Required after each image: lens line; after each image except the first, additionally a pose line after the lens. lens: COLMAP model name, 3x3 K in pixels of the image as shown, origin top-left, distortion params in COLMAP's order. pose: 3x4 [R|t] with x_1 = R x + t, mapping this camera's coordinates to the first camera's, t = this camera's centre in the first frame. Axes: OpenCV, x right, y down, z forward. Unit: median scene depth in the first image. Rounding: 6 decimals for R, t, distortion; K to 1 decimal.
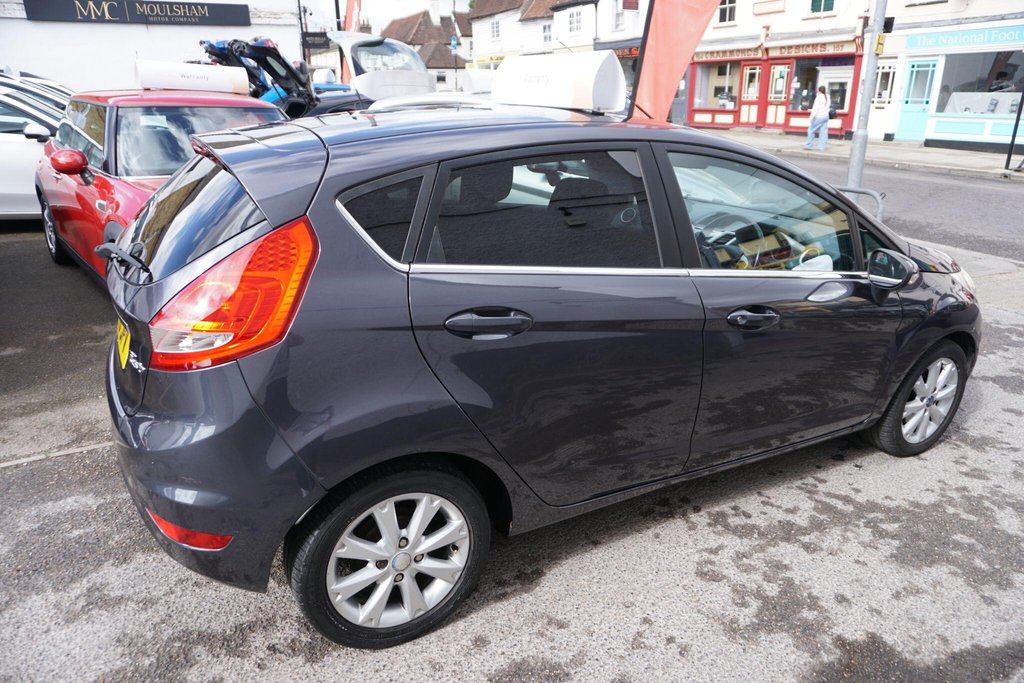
lens RADIAL K [[696.9, 0, 510.9], [0, 696.9, 341.3], [0, 0, 1]] dist [-0.043396, 0.031407]
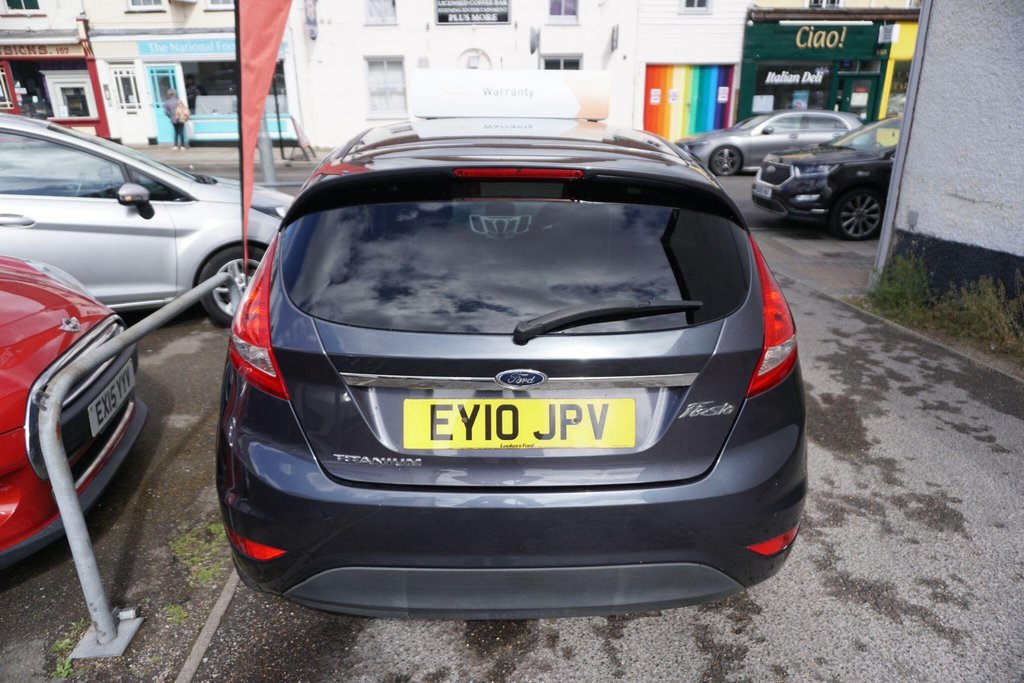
lens RADIAL K [[696.9, 0, 510.9], [0, 696.9, 341.3], [0, 0, 1]] dist [-0.043396, 0.031407]
pose [[0.462449, -0.301481, 0.833817, -0.798245], [0.305309, 0.937051, 0.169478, -0.166722], [-0.832423, 0.176197, 0.525383, 0.421300]]
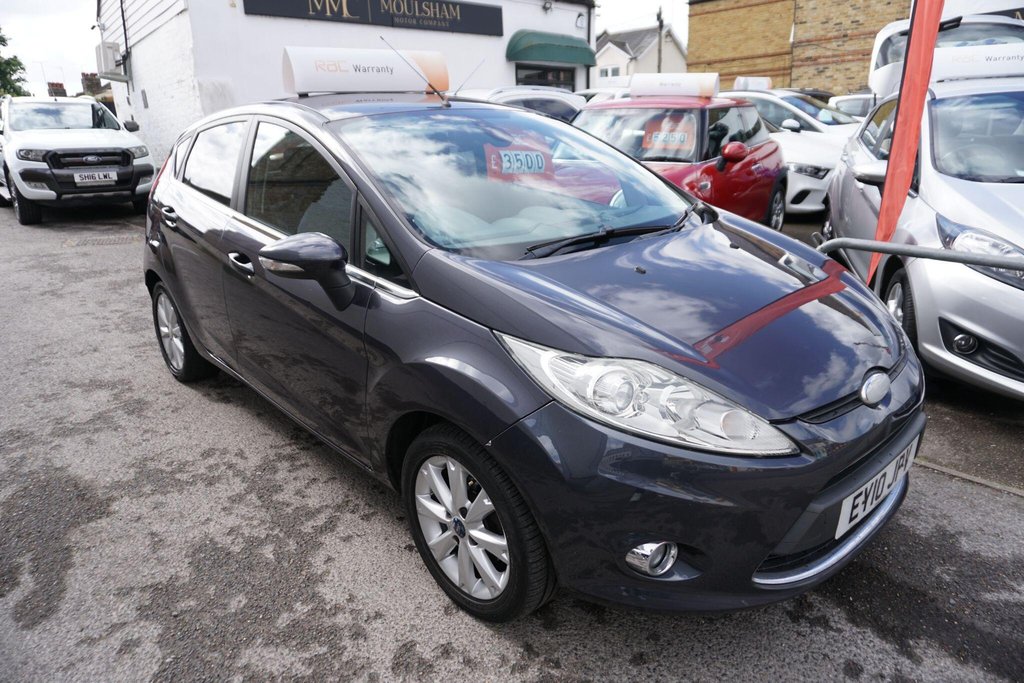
lens RADIAL K [[696.9, 0, 510.9], [0, 696.9, 341.3], [0, 0, 1]] dist [-0.043396, 0.031407]
pose [[0.217728, 0.274647, -0.936570, 1.150588], [-0.304377, 0.930842, 0.202208, -0.209586], [0.927335, 0.241044, 0.286267, 0.818943]]
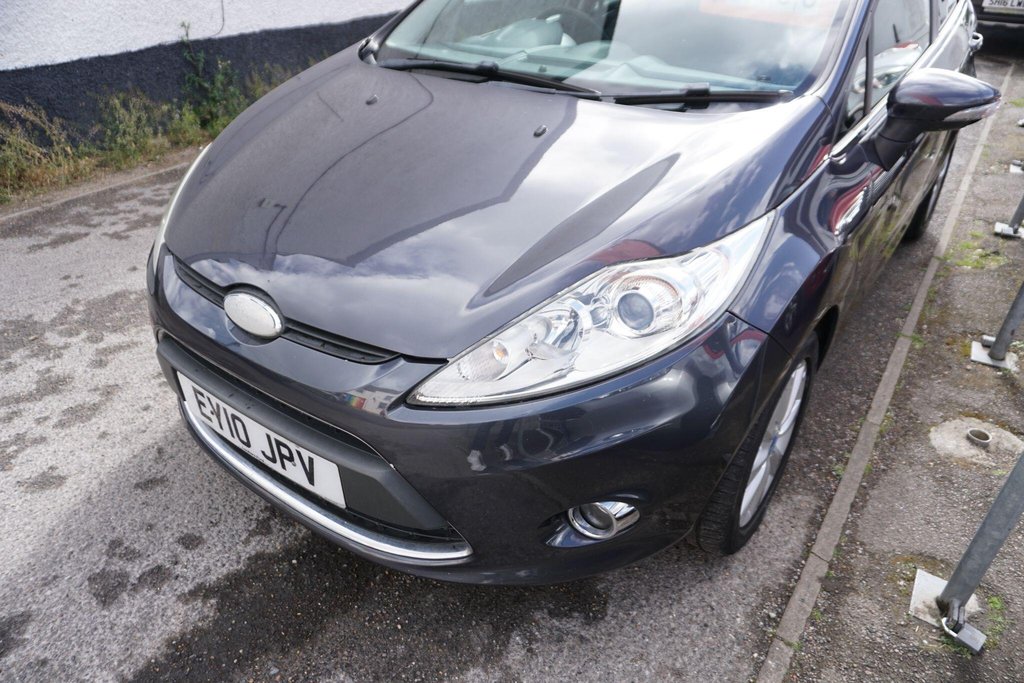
lens RADIAL K [[691.1, 0, 509.8], [0, 691.1, 340.8], [0, 0, 1]] dist [-0.039715, 0.024421]
pose [[-0.915768, 0.169276, -0.364300, 0.695610], [-0.173780, 0.650686, 0.739194, -0.478114], [0.362173, 0.740238, -0.566461, 1.586973]]
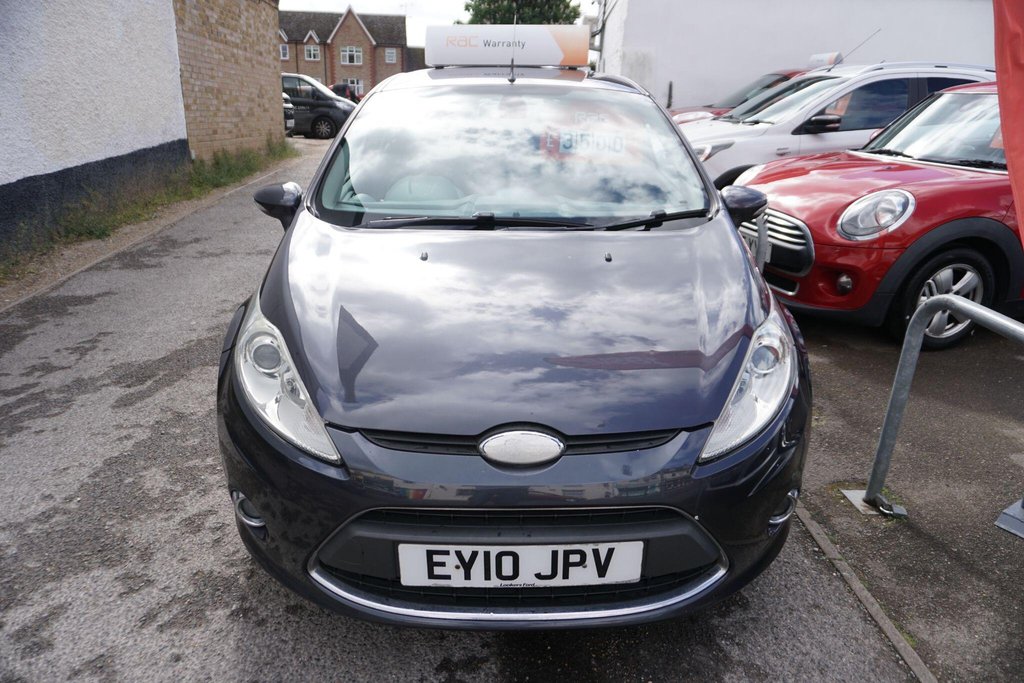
lens RADIAL K [[691.1, 0, 509.8], [0, 691.1, 340.8], [0, 0, 1]] dist [-0.039715, 0.024421]
pose [[-0.485603, 0.272713, -0.830552, 1.054121], [-0.318747, 0.829447, 0.458713, -0.420523], [0.813997, 0.487488, -0.315856, 1.385390]]
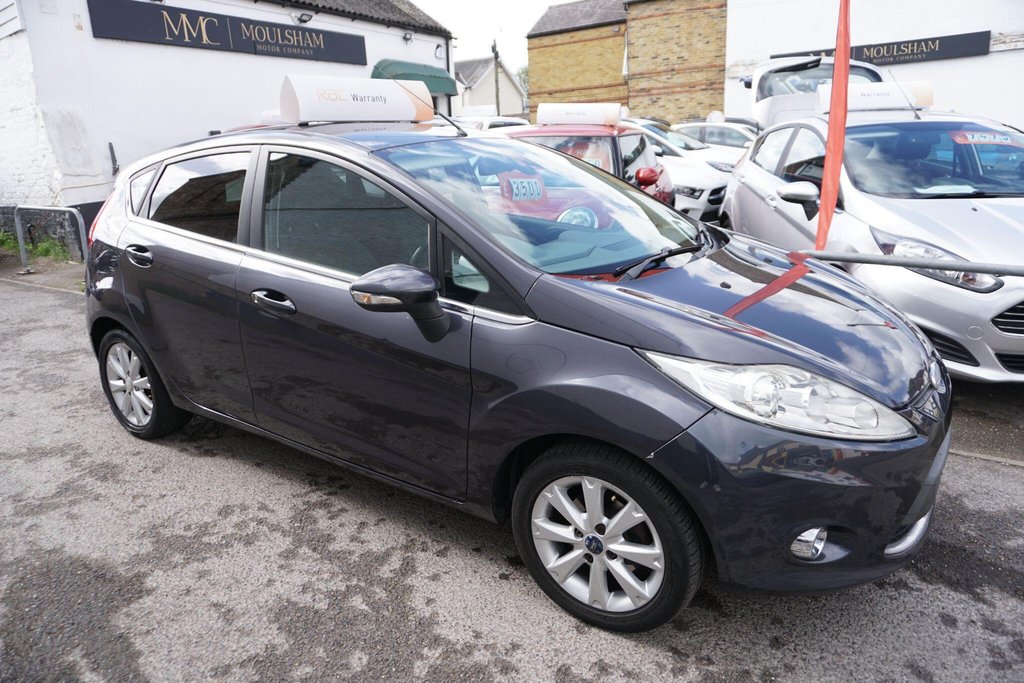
lens RADIAL K [[696.9, 0, 510.9], [0, 696.9, 341.3], [0, 0, 1]] dist [-0.043396, 0.031407]
pose [[0.443217, 0.215482, -0.870130, 1.080686], [-0.267193, 0.958312, 0.101220, -0.136112], [0.855667, 0.187630, 0.482316, 0.590379]]
